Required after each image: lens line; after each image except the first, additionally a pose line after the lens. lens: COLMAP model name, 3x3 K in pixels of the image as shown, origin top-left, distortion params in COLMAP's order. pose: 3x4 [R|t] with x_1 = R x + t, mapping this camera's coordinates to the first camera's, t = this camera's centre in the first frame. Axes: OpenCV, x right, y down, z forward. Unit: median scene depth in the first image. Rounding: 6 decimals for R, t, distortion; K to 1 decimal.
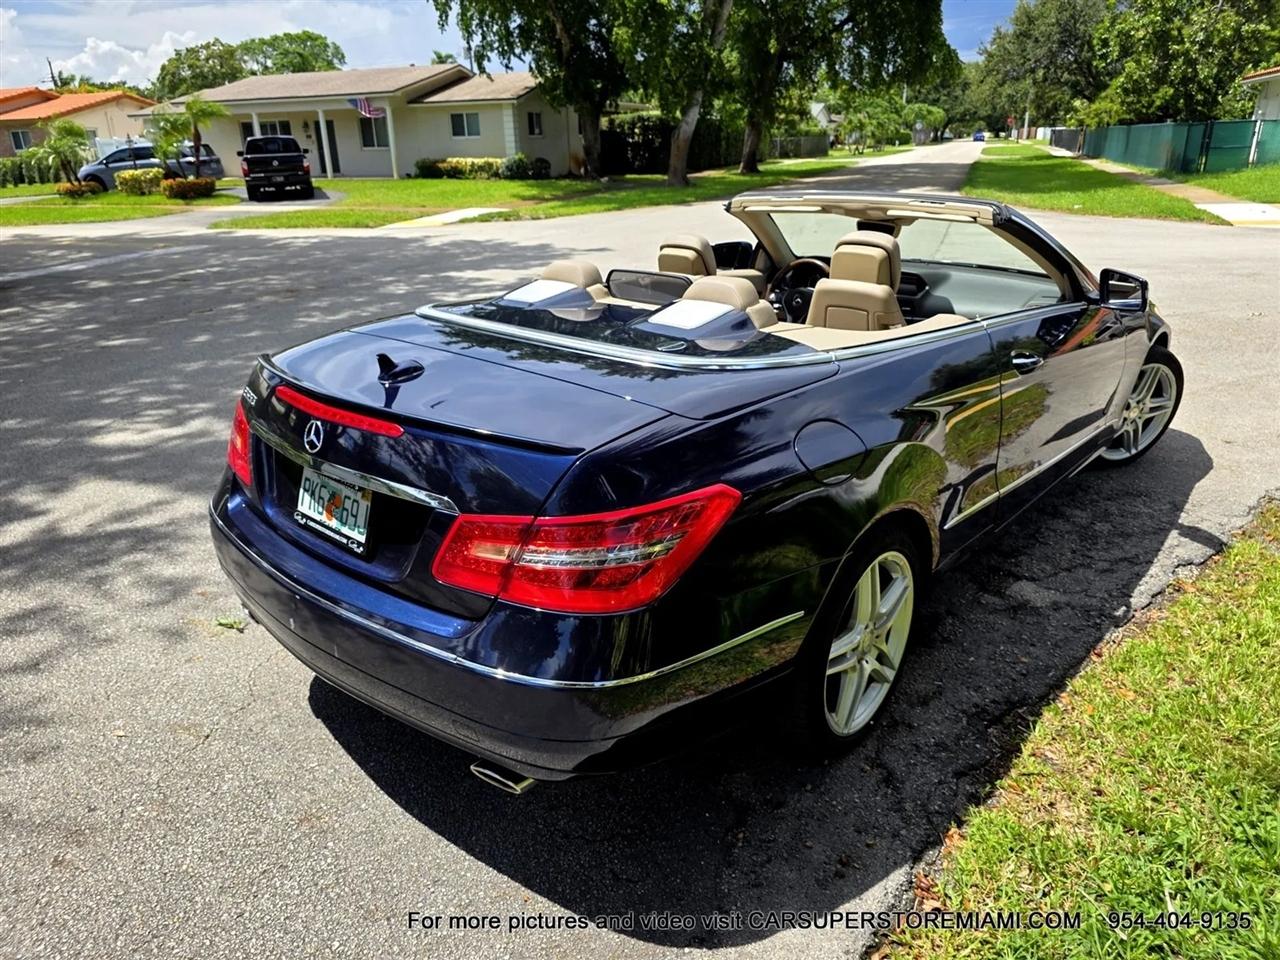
lens RADIAL K [[876.0, 0, 636.4], [0, 876.0, 478.5], [0, 0, 1]] dist [0.029971, -0.026600]
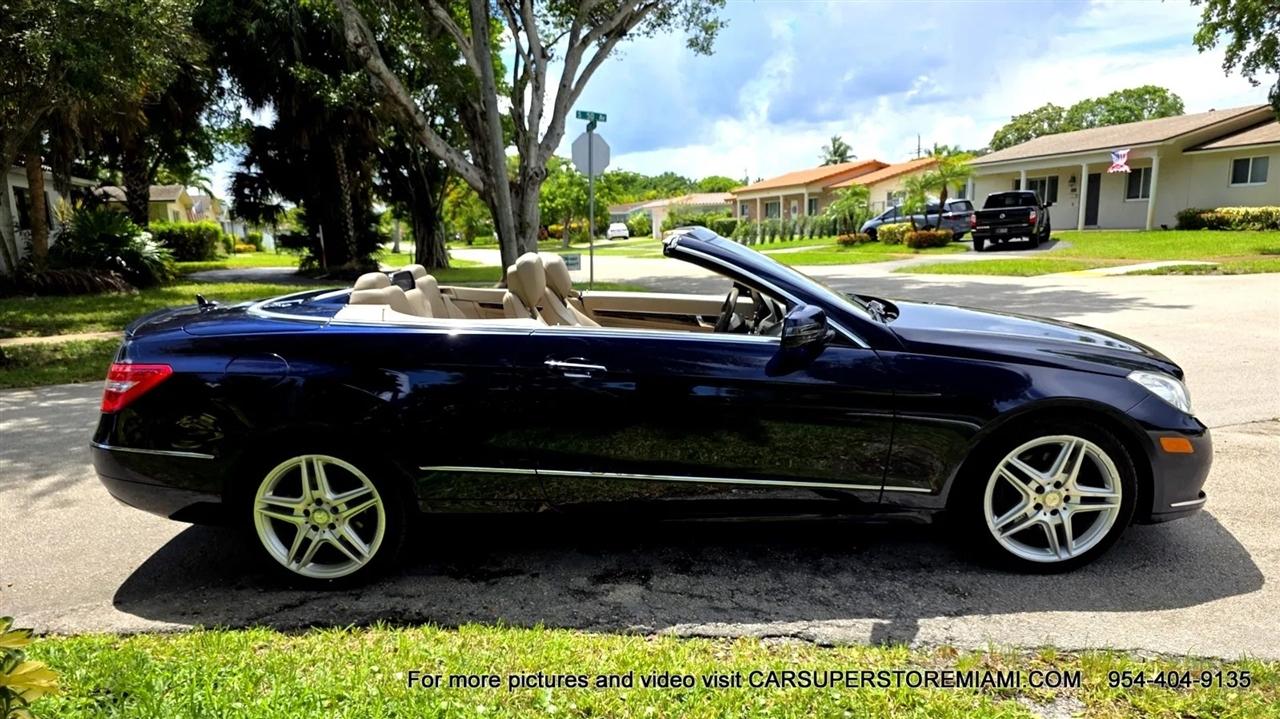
lens RADIAL K [[893.9, 0, 634.0], [0, 893.9, 428.6], [0, 0, 1]] dist [-0.006145, -0.001242]
pose [[0.636558, 0.164920, -0.753389, 0.894409], [-0.248809, 0.968551, 0.001795, -0.044211], [0.729992, 0.186307, 0.657572, 0.202395]]
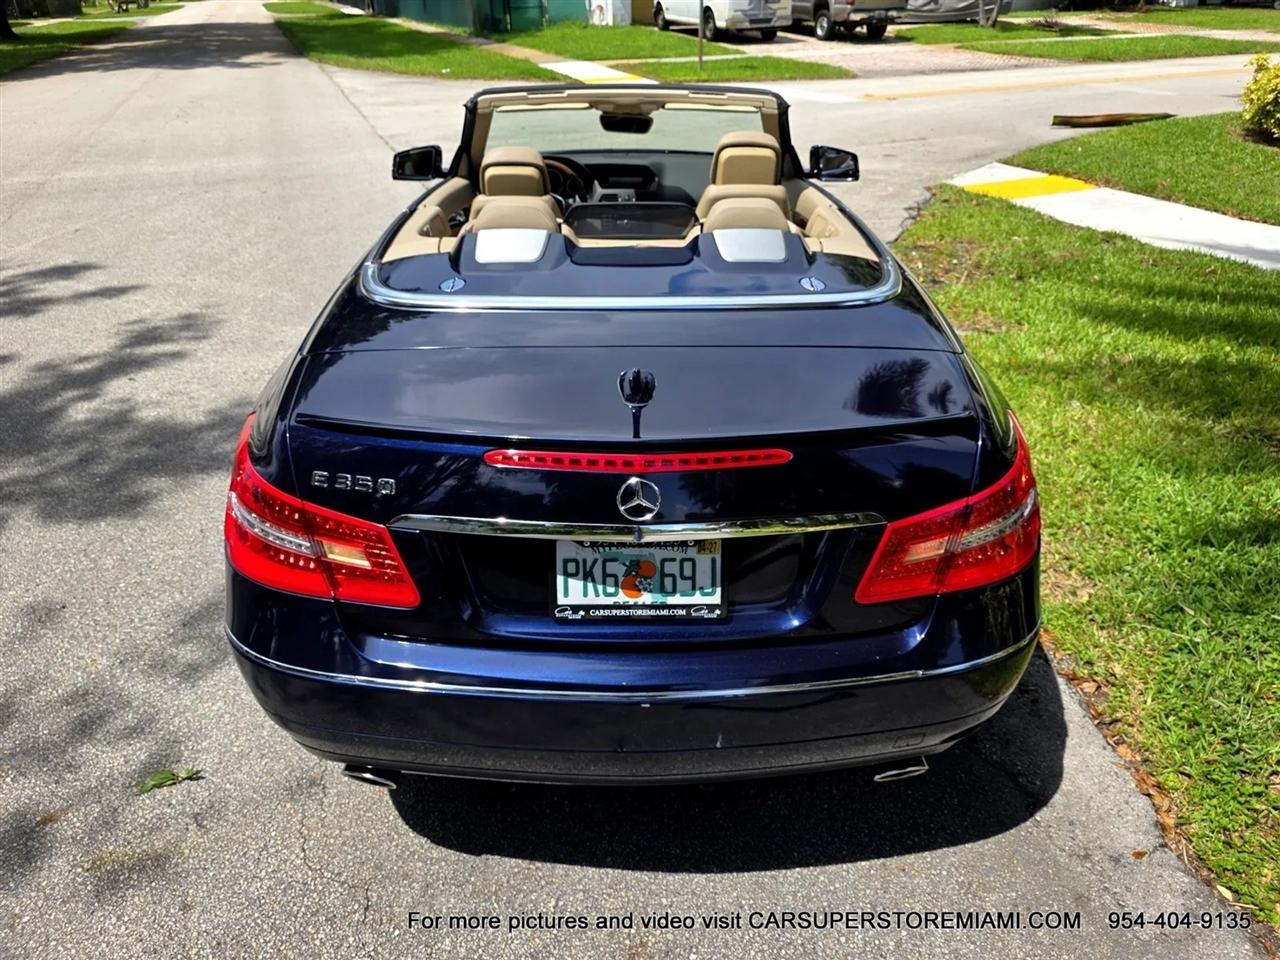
lens RADIAL K [[876.0, 0, 643.9], [0, 876.0, 489.3], [0, 0, 1]] dist [0.029971, -0.026600]
pose [[0.740791, -0.323159, 0.588894, -0.356048], [0.234410, 0.945929, 0.224211, -0.098143], [-0.629508, -0.028051, 0.776488, 0.191401]]
